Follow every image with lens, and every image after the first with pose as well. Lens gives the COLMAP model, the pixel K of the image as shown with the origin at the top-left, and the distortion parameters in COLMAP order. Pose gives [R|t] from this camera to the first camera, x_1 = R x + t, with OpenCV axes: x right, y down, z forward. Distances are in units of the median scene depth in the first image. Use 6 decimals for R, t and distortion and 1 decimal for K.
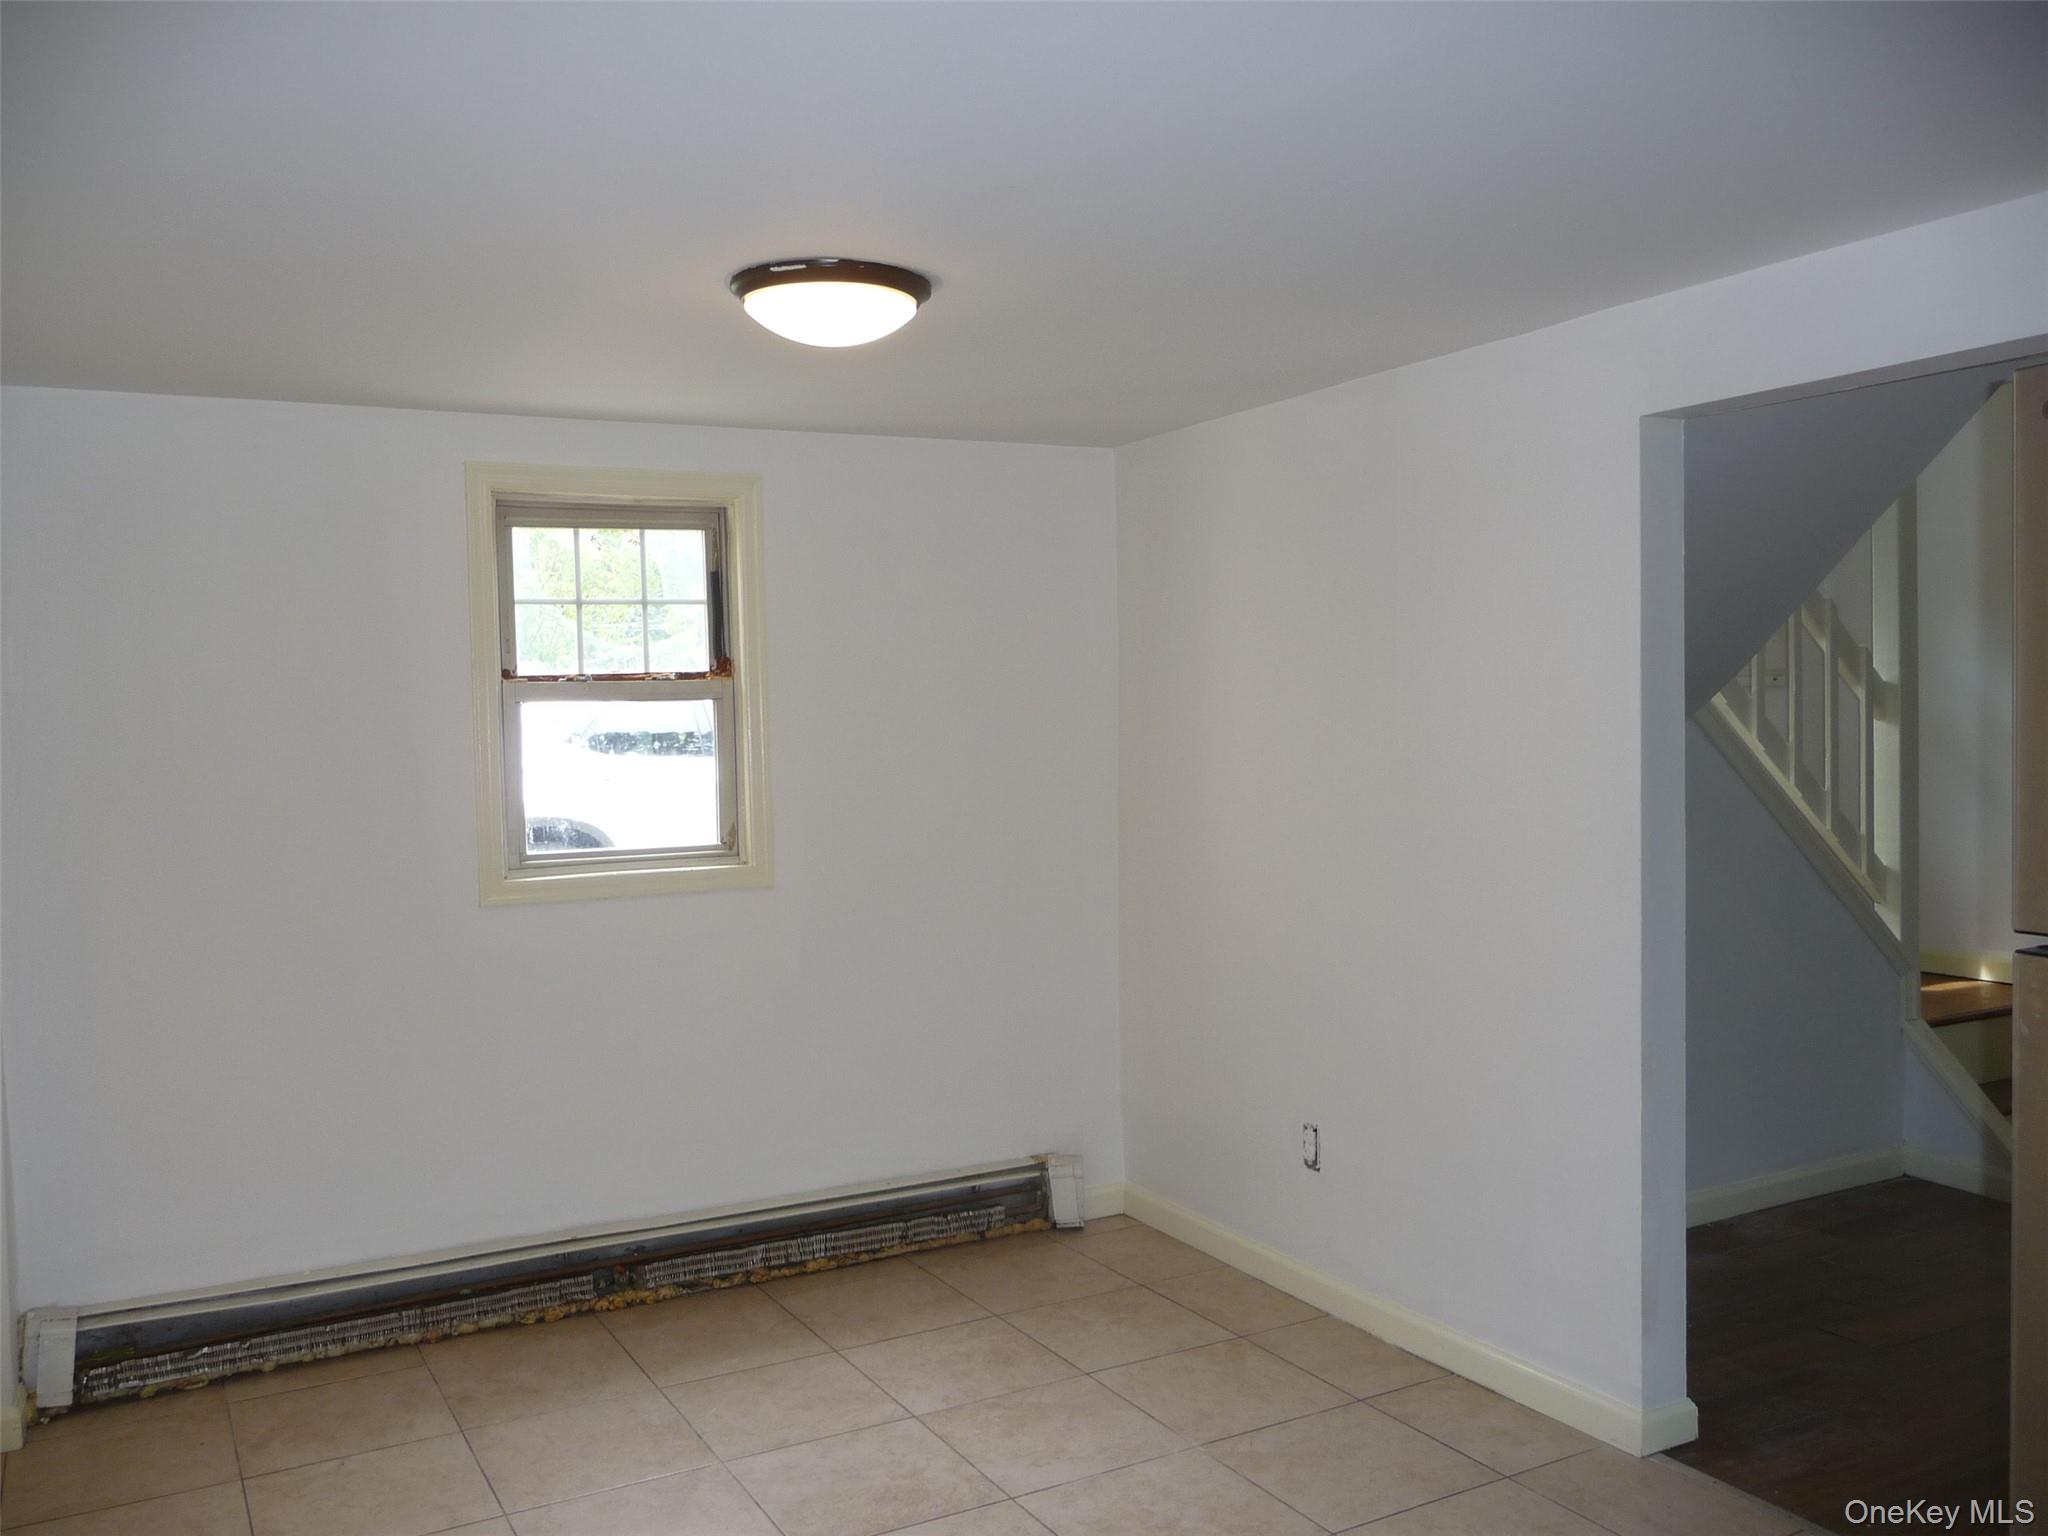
lens RADIAL K [[1711.9, 0, 1023.3], [0, 1711.9, 767.7], [0, 0, 1]] dist [-0.003377, 0.000009]
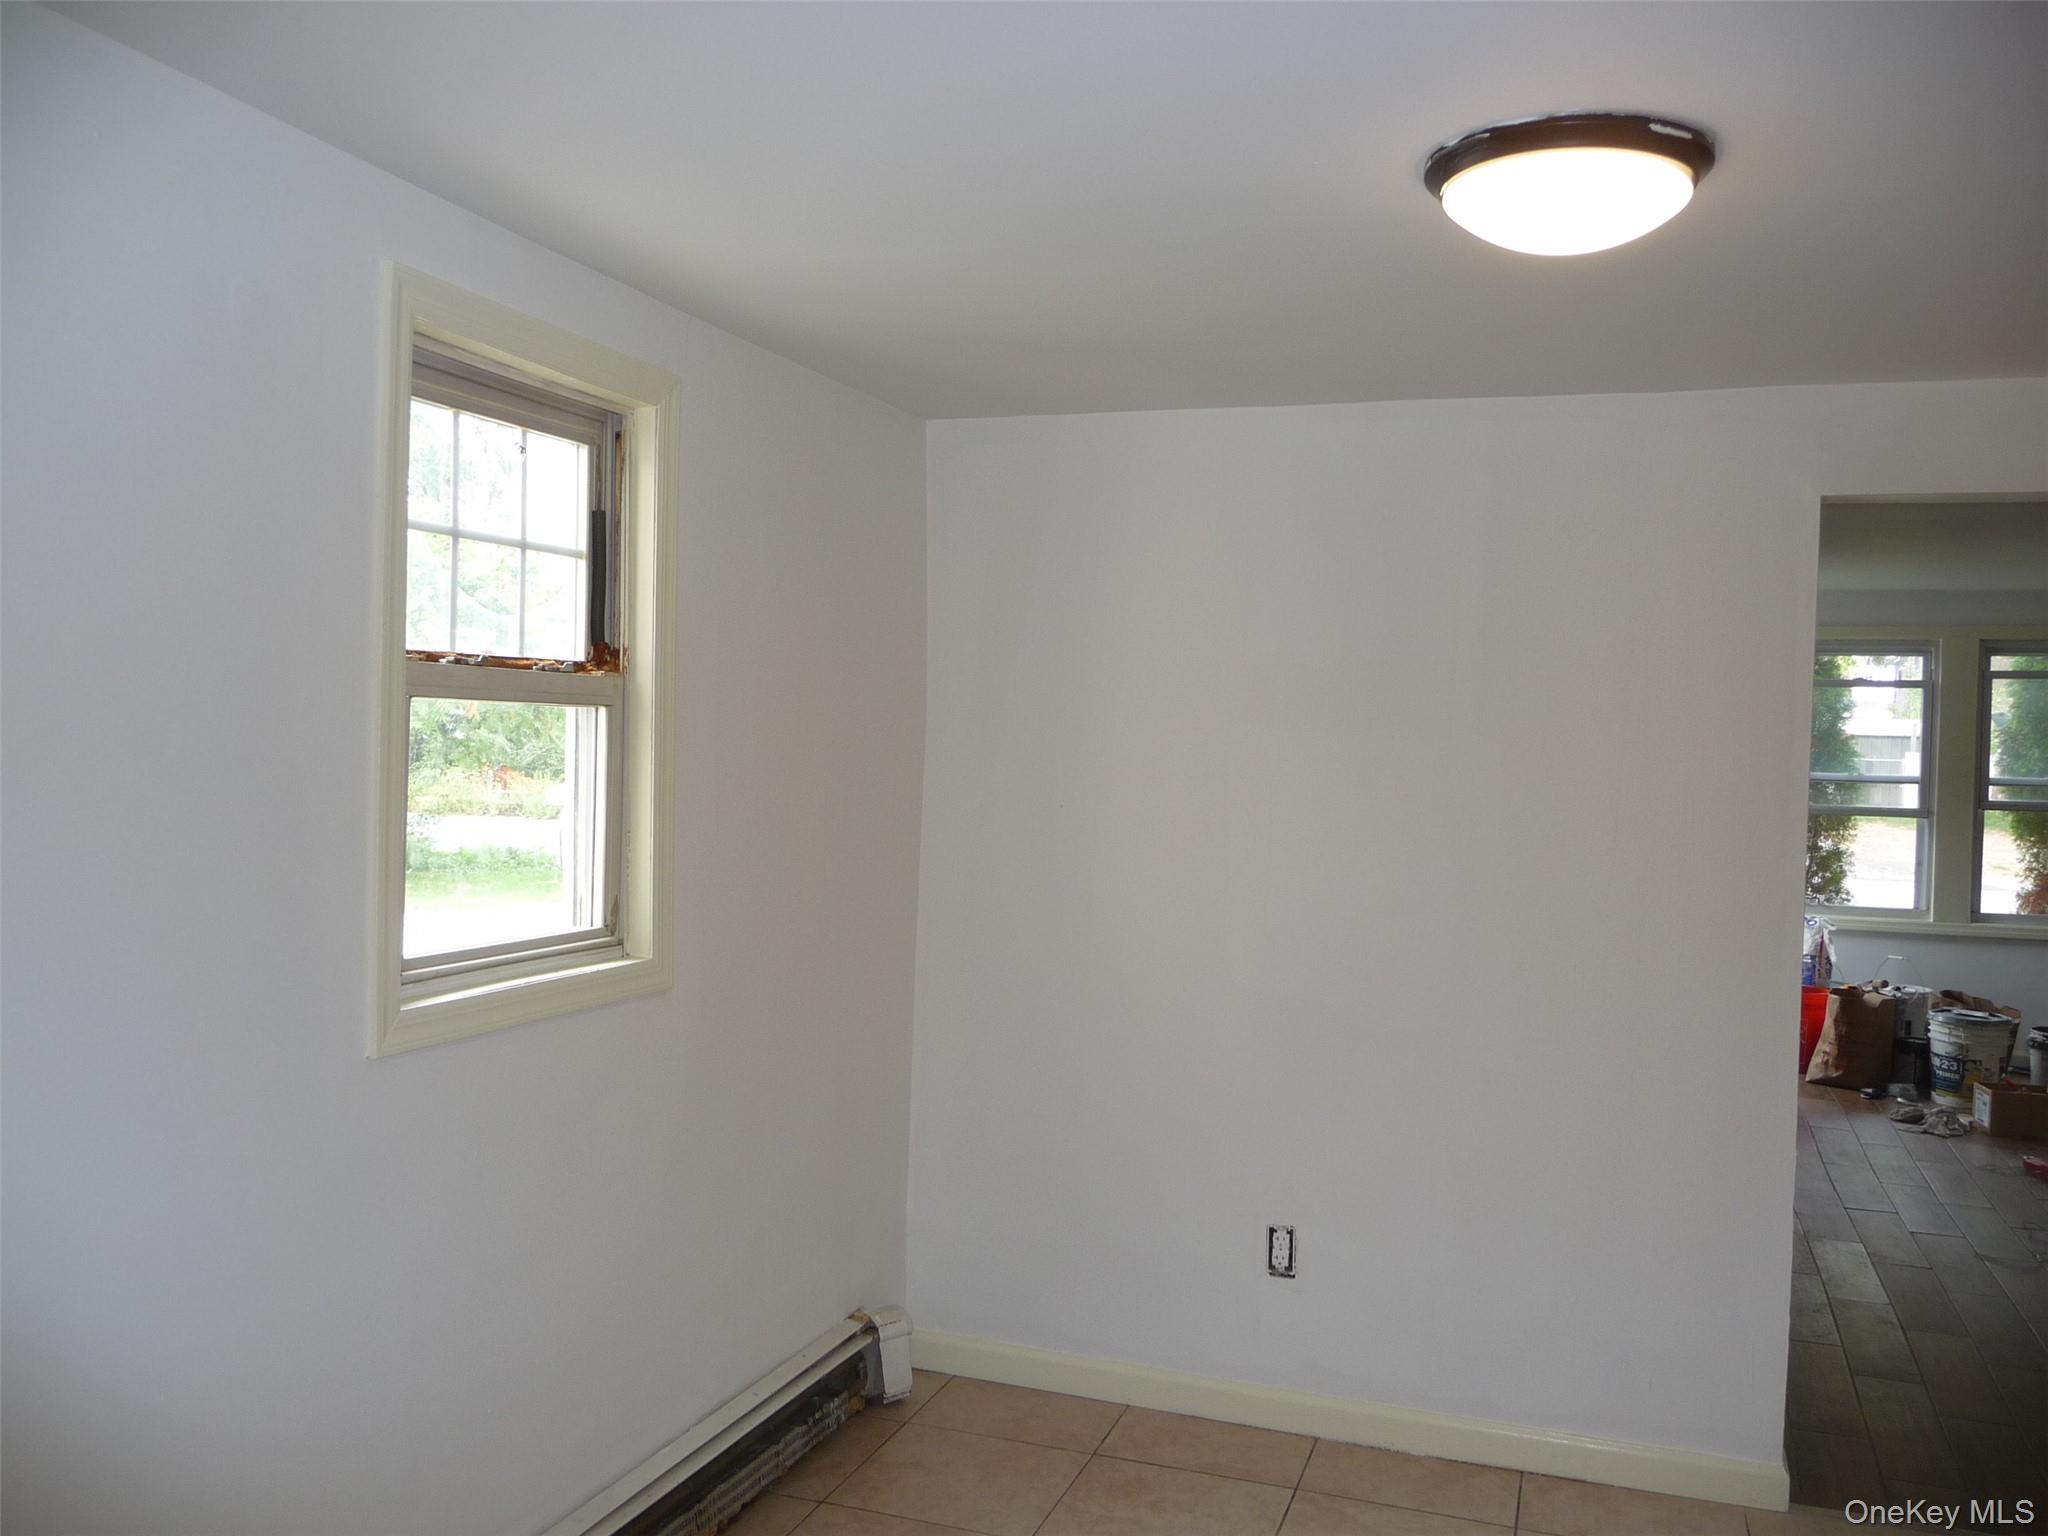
lens RADIAL K [[1711.9, 0, 1024.2], [0, 1711.9, 772.8], [0, 0, 1]] dist [-0.003377, 0.000009]
pose [[0.741232, 0.026021, 0.670745, -0.496768], [-0.022221, 0.999652, -0.014224, -0.008806], [-0.670882, -0.004361, 0.741552, 0.410434]]
